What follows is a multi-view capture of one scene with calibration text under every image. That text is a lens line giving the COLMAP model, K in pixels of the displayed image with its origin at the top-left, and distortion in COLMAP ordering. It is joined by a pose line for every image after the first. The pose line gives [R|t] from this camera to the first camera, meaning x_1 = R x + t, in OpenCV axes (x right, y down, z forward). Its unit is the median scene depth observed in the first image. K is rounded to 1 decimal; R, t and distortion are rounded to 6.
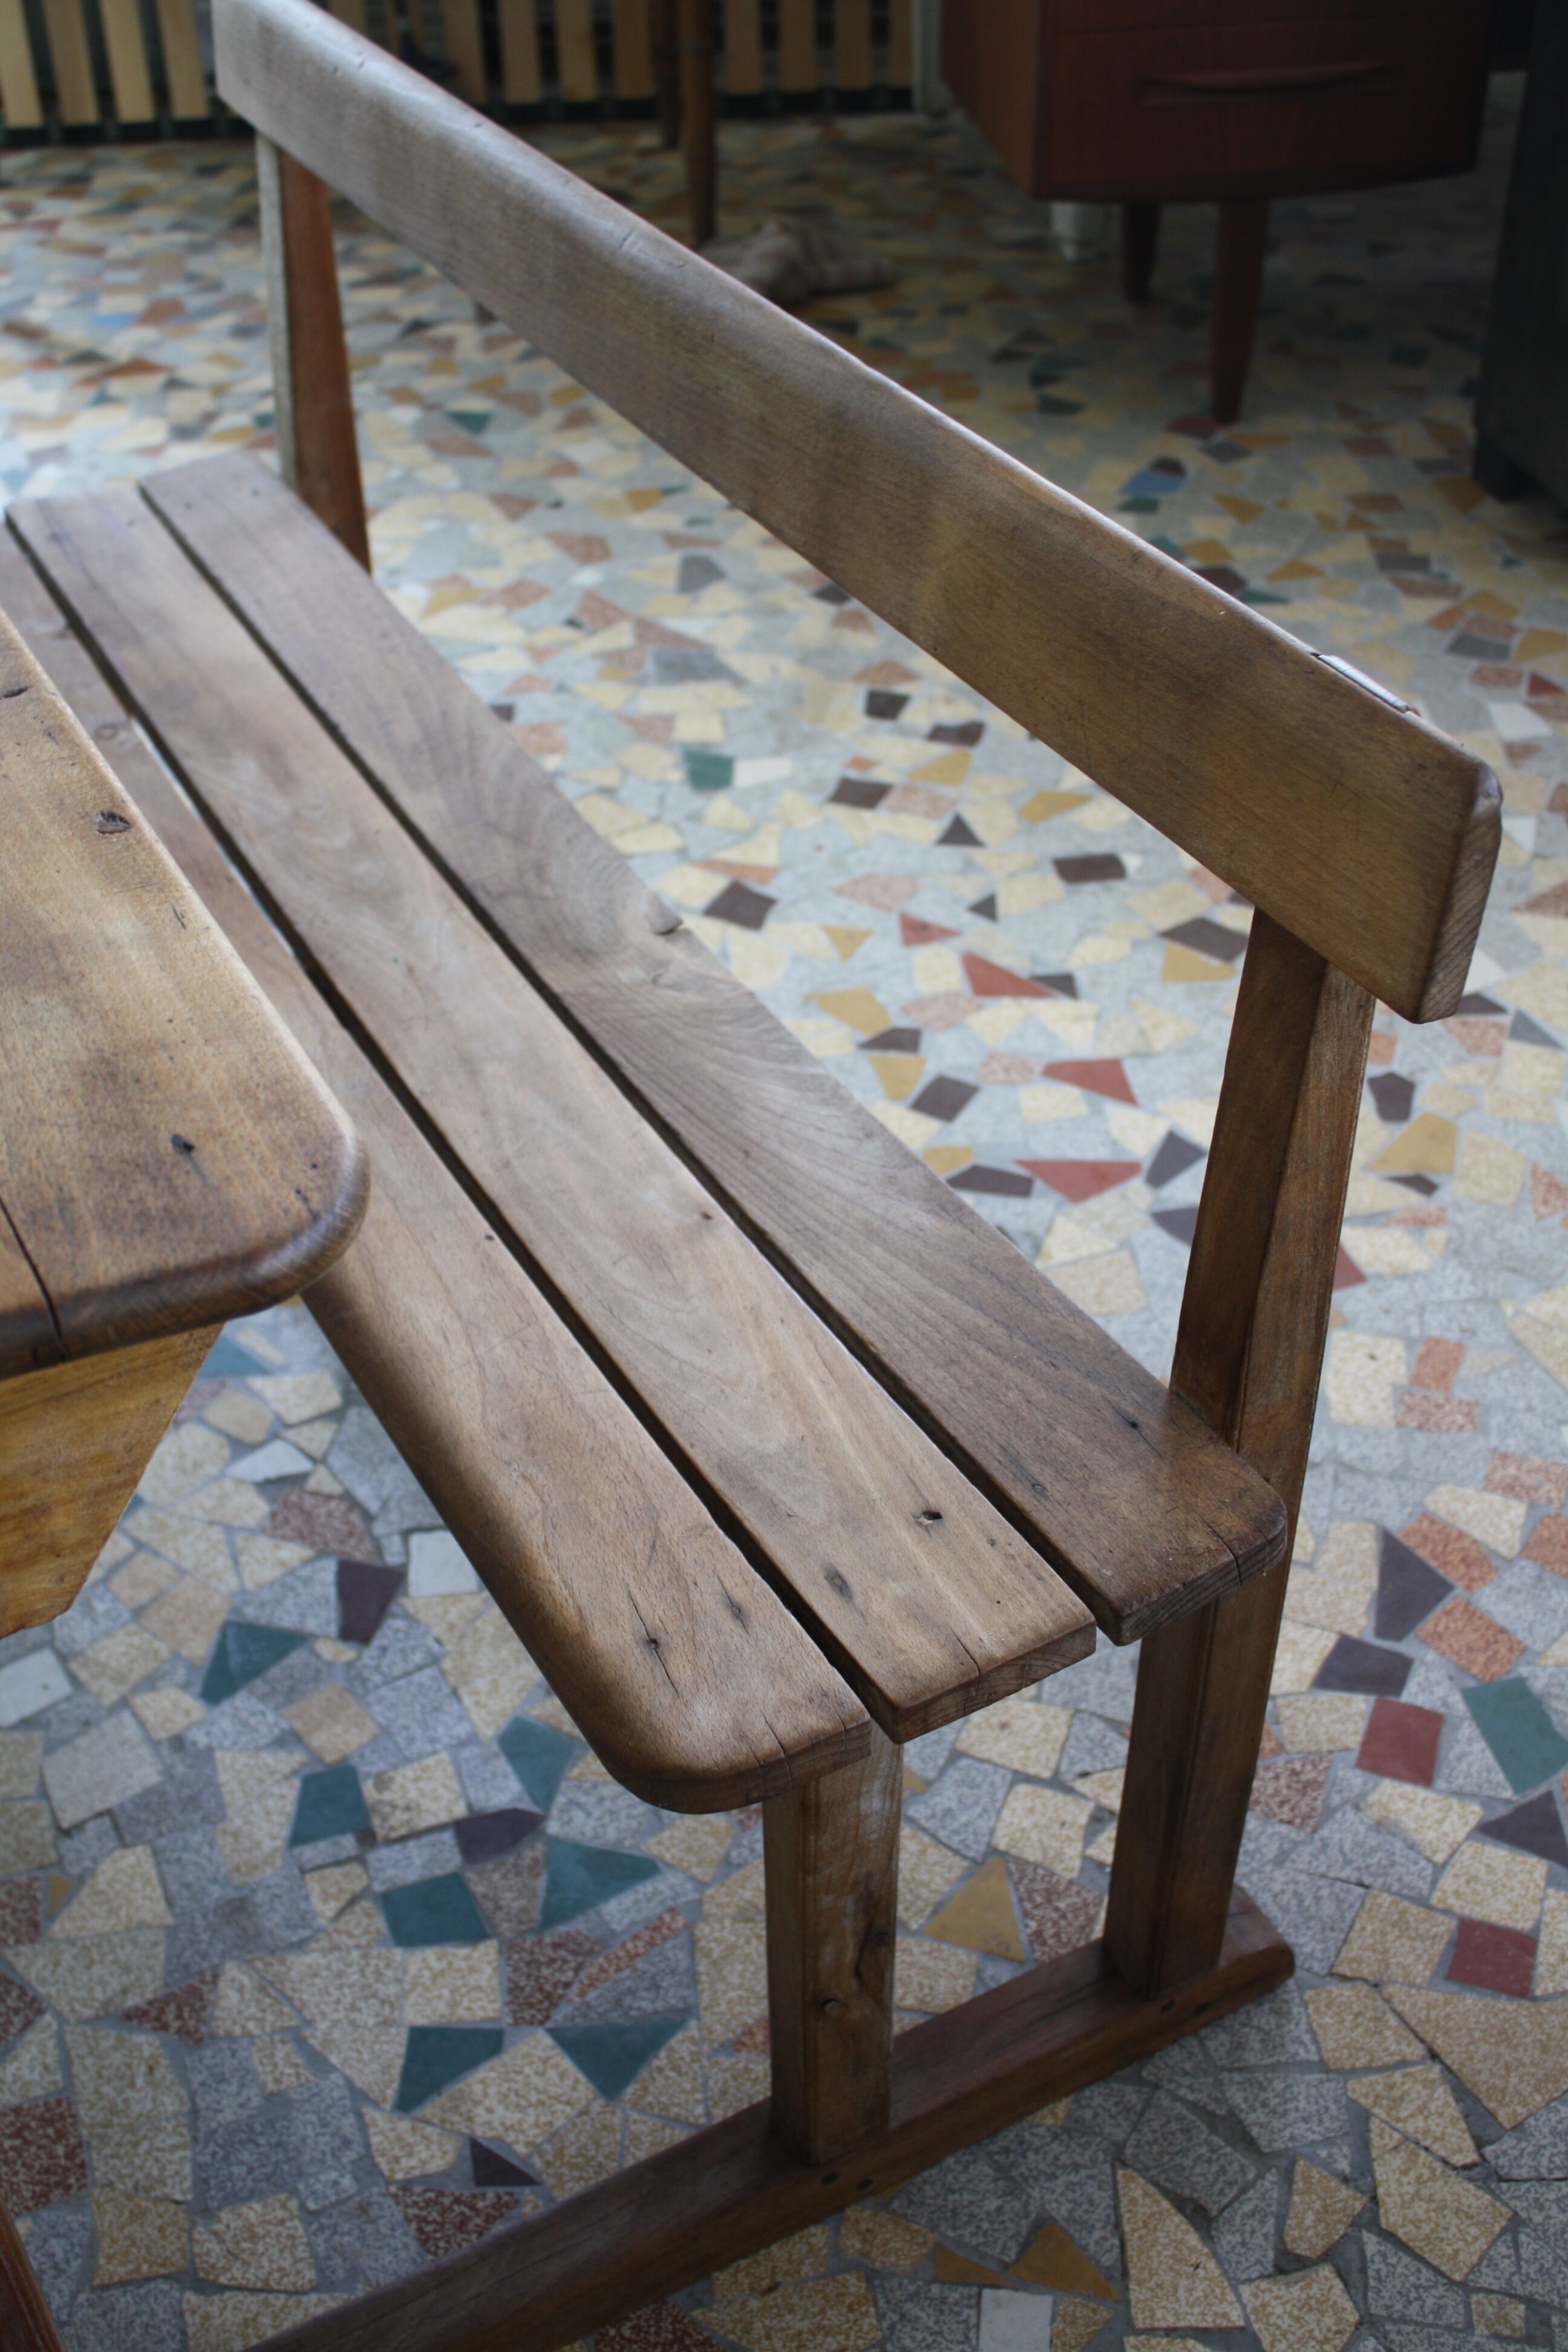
lens RADIAL K [[2595.4, 0, 784.0], [0, 2595.4, 1176.0], [0, 0, 1]] dist [-0.113794, 0.206251]
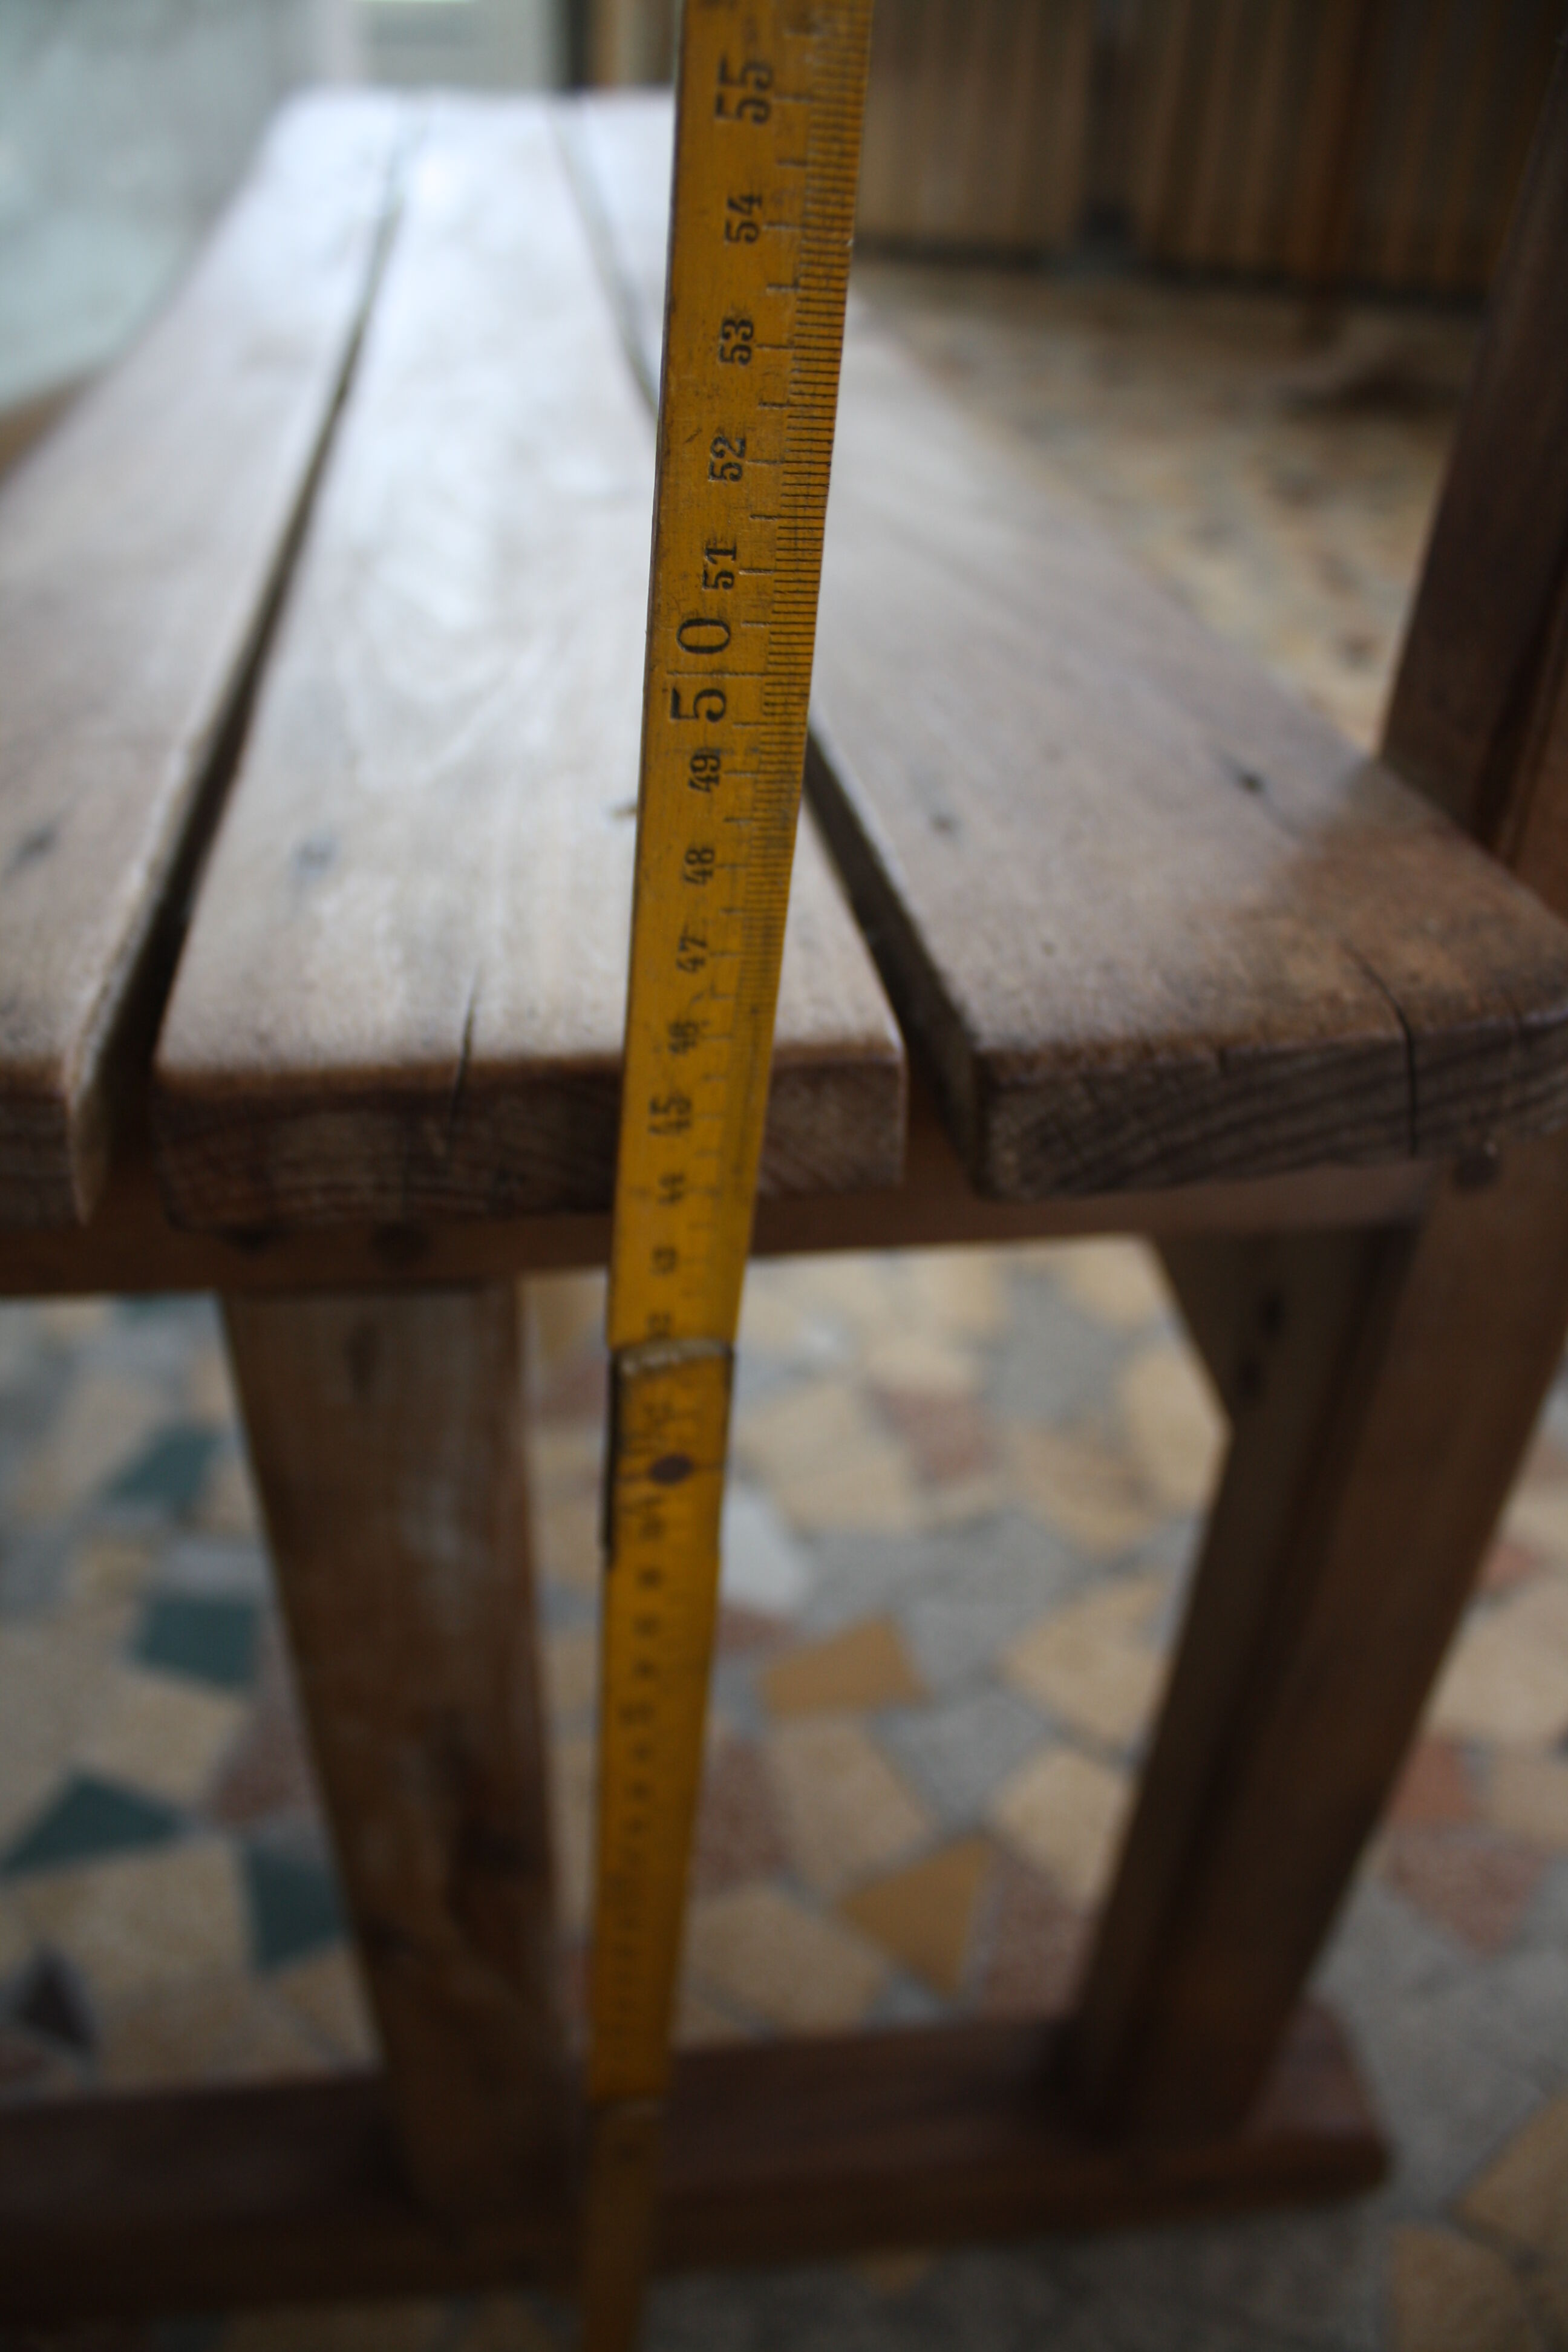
lens RADIAL K [[2058.4, 0, 784.0], [0, 2058.4, 1176.0], [0, 0, 1]] dist [-0.327471, 0.473146]
pose [[0.933584, 0.260758, -0.245818, 0.110794], [-0.271679, 0.962325, -0.010990, 0.123774], [0.233691, 0.077044, 0.969254, 0.487577]]
